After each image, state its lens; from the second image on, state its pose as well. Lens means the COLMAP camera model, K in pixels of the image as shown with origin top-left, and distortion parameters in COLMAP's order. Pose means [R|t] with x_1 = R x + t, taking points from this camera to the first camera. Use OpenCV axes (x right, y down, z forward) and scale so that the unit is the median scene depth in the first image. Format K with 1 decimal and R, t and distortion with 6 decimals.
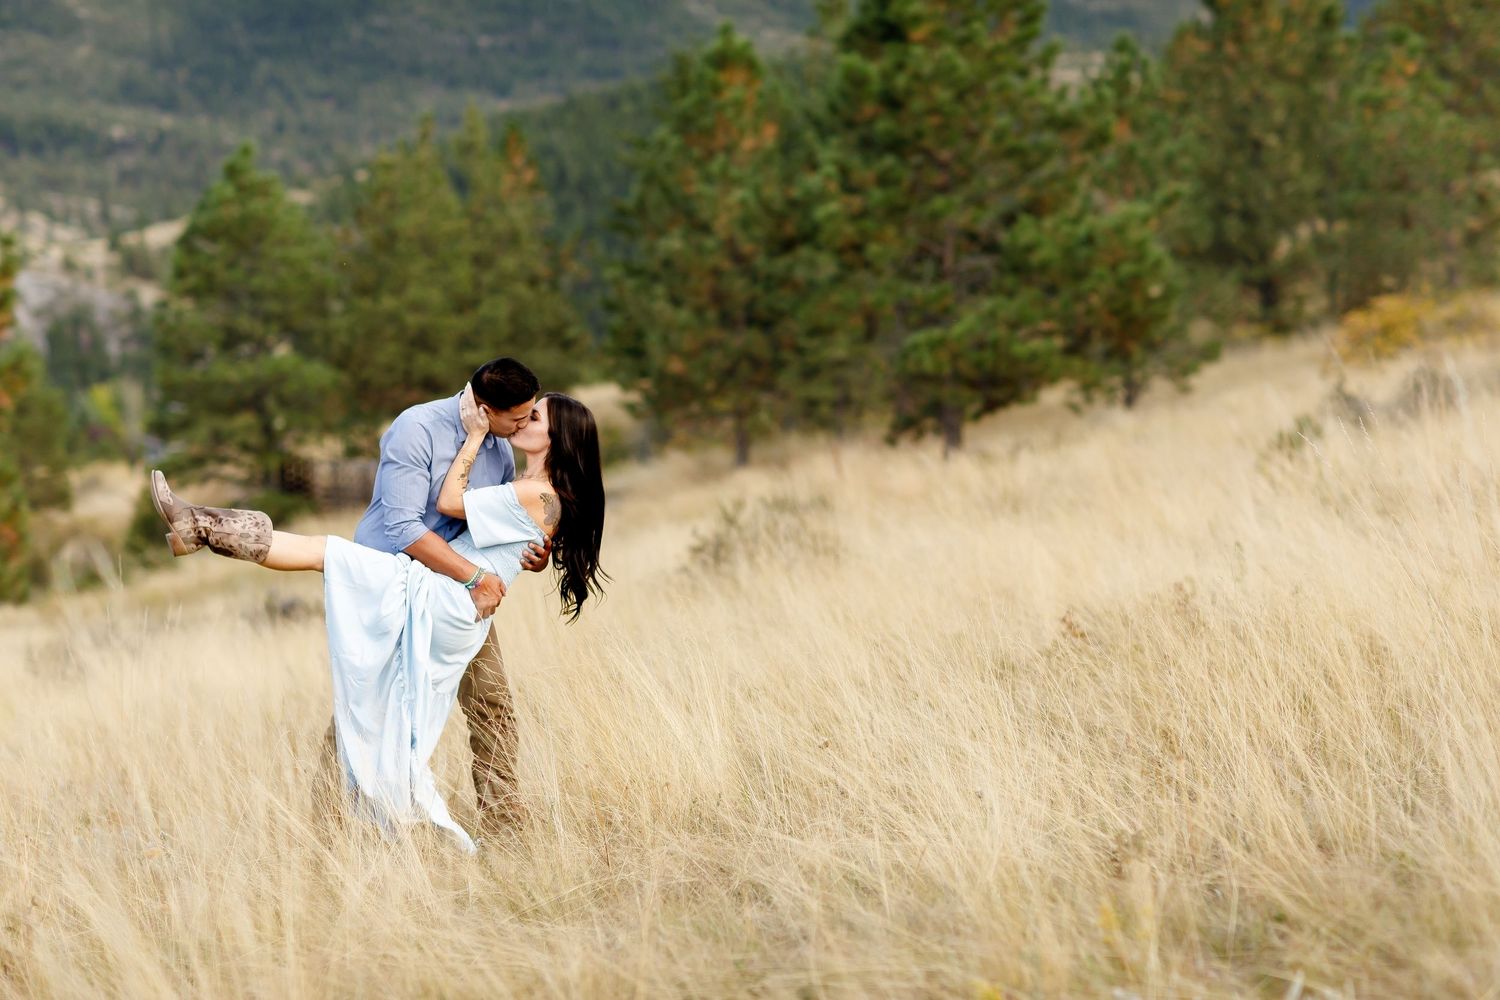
lens RADIAL K [[3649.4, 0, 750.0], [0, 3649.4, 500.0], [0, 0, 1]] dist [0.107187, -0.716526]
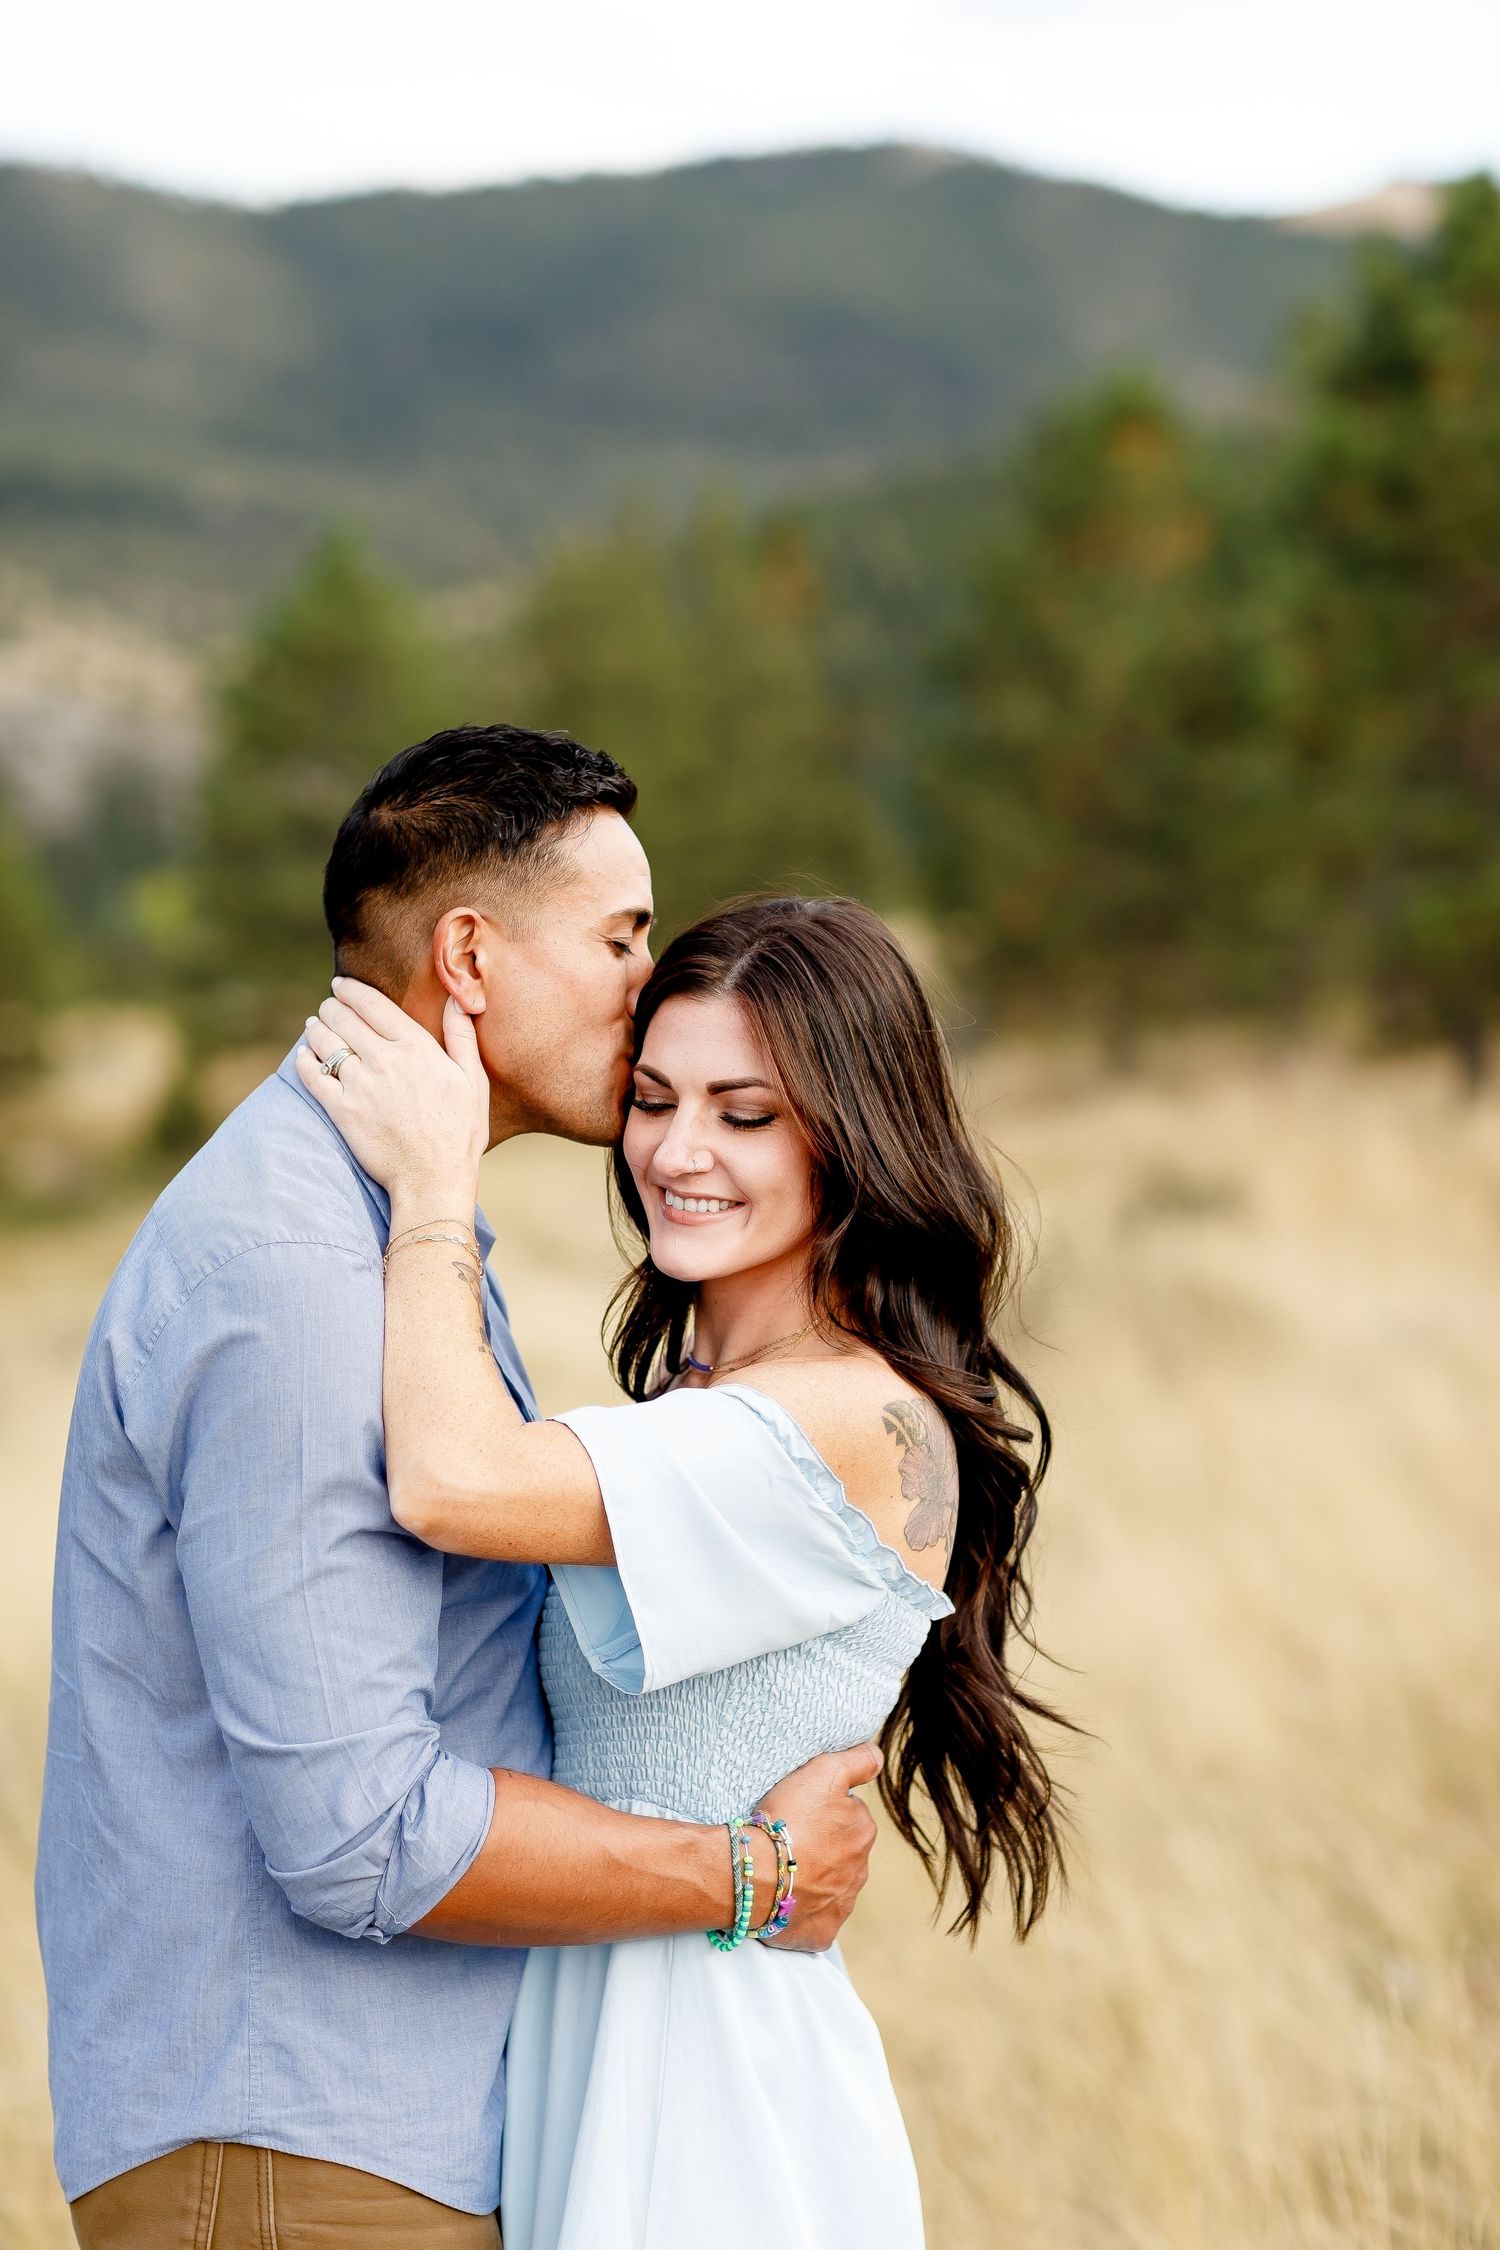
lens RADIAL K [[5474.1, 0, 750.0], [0, 5474.1, 1125.0], [0, 0, 1]] dist [0.107187, -0.716526]
pose [[0.996190, 0.049977, -0.071463, 0.002394], [-0.049438, 0.998734, 0.009289, -0.007747], [0.071836, -0.005721, 0.997400, 0.082781]]
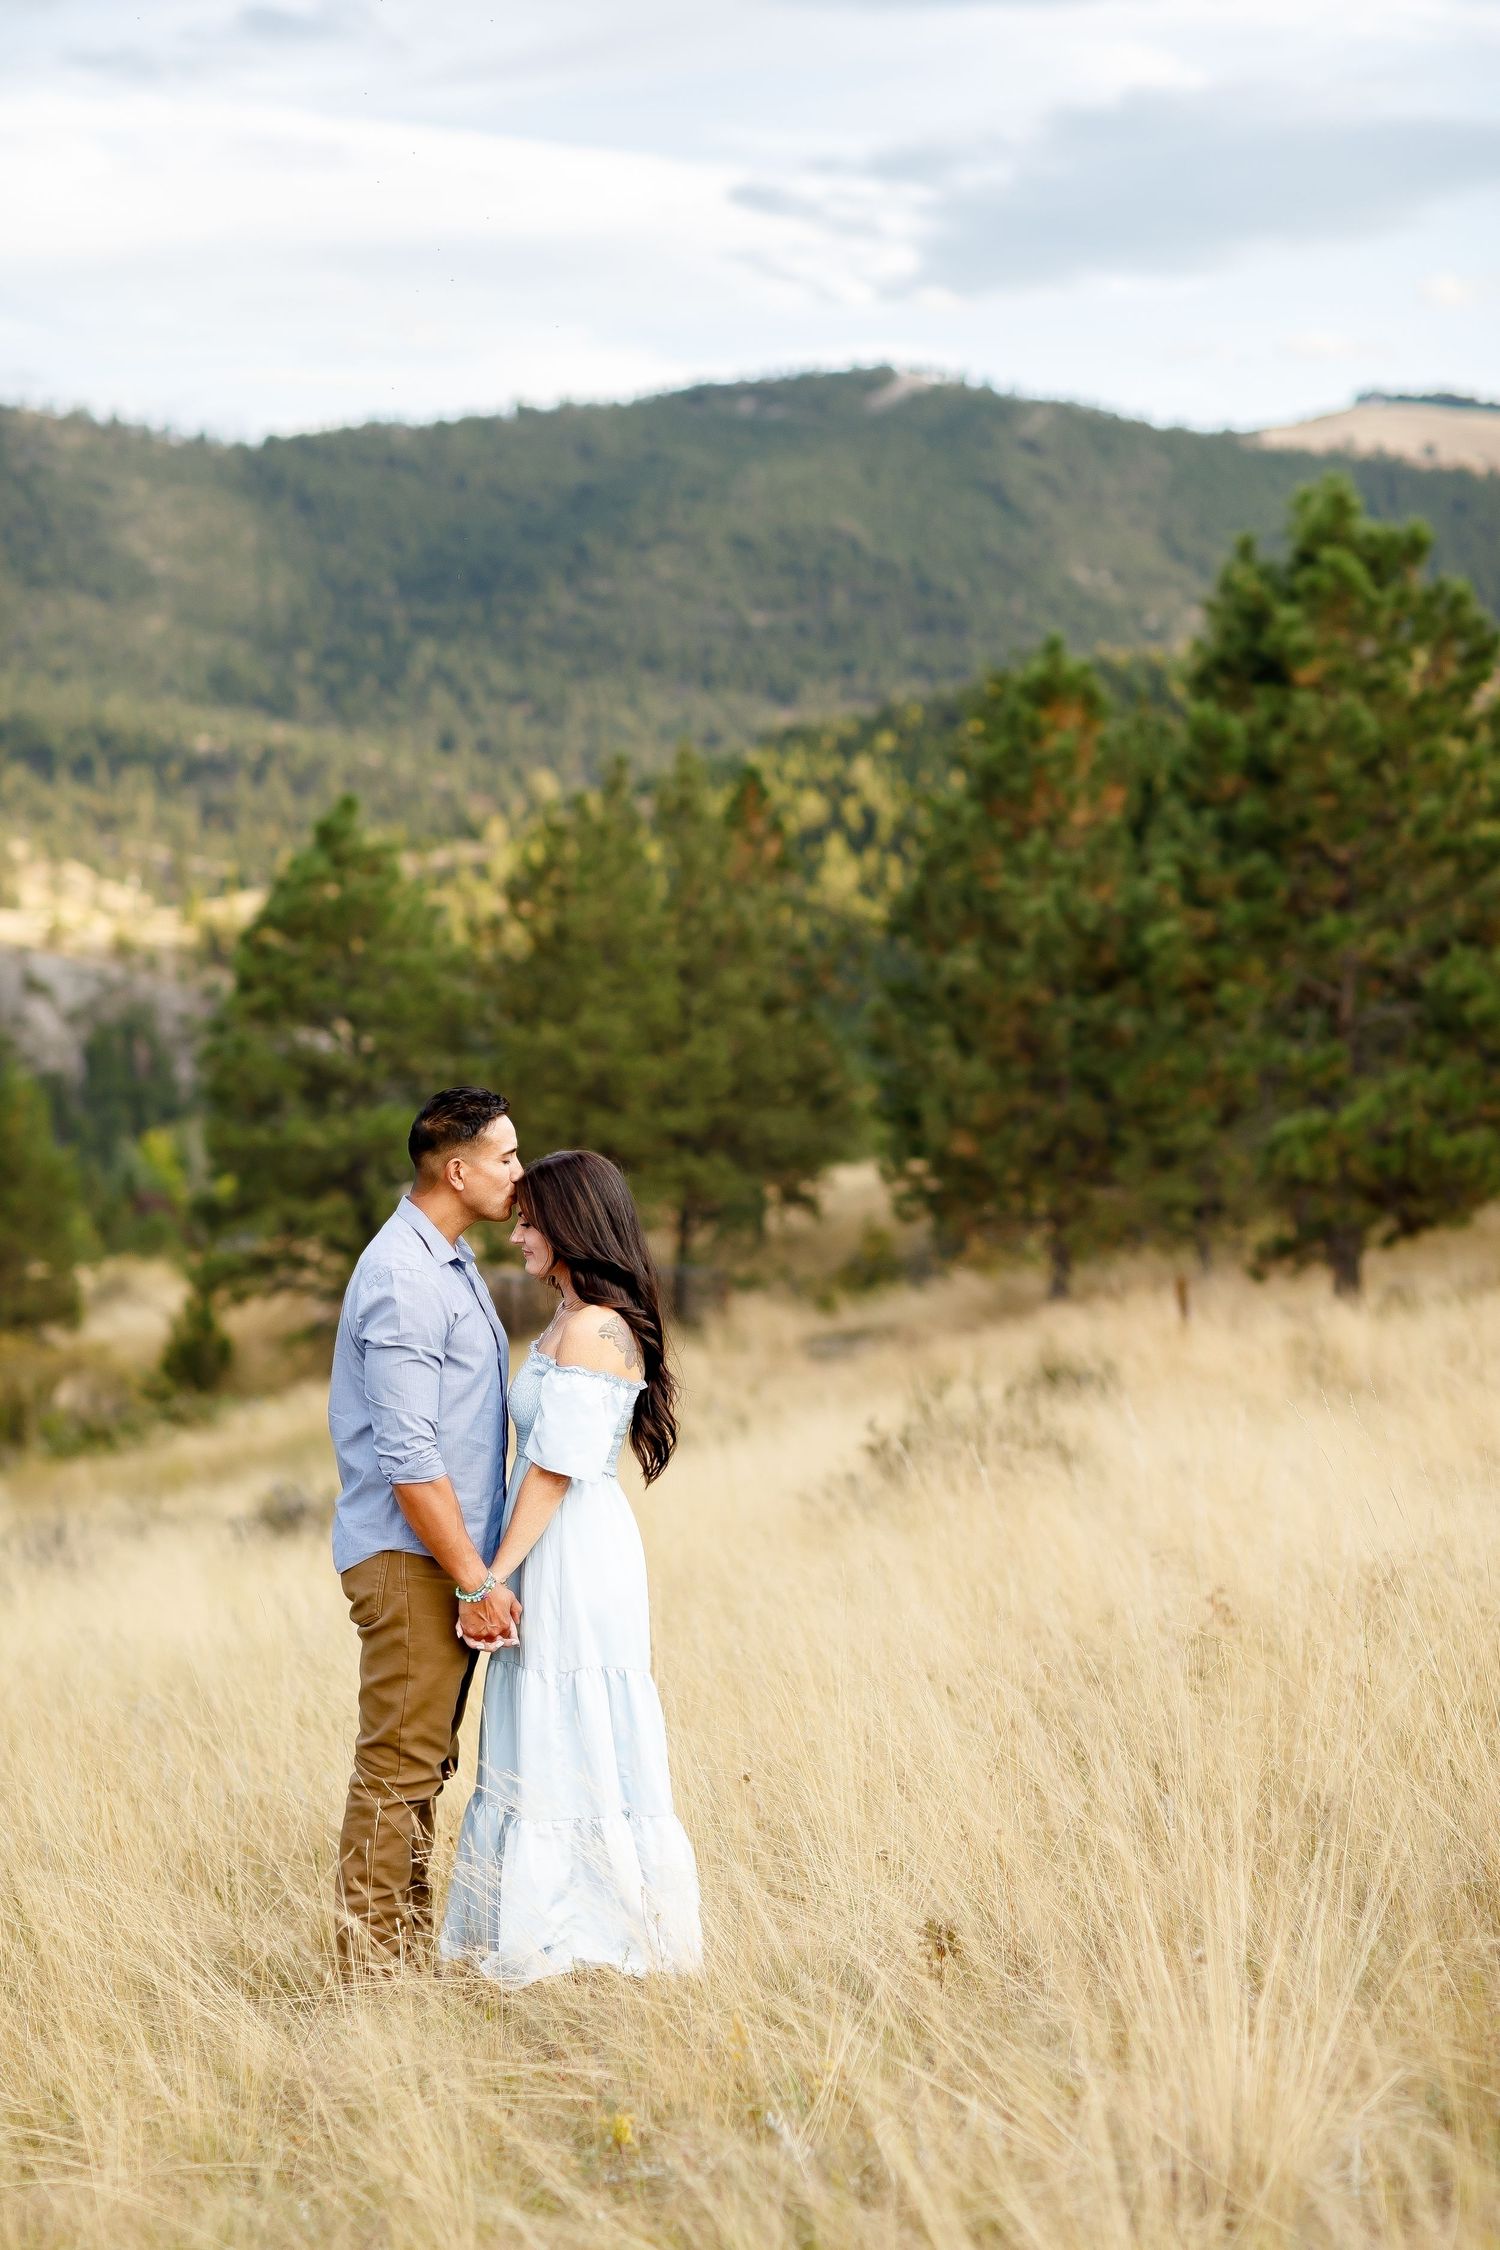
lens RADIAL K [[5623.7, 0, 750.0], [0, 5623.7, 1125.0], [0, 0, 1]] dist [0.064483, -0.148903]
pose [[0.996891, 0.026933, -0.074040, 0.016752], [-0.029468, 0.999009, -0.033355, -0.004865], [0.073068, 0.035434, 0.996697, -0.029396]]
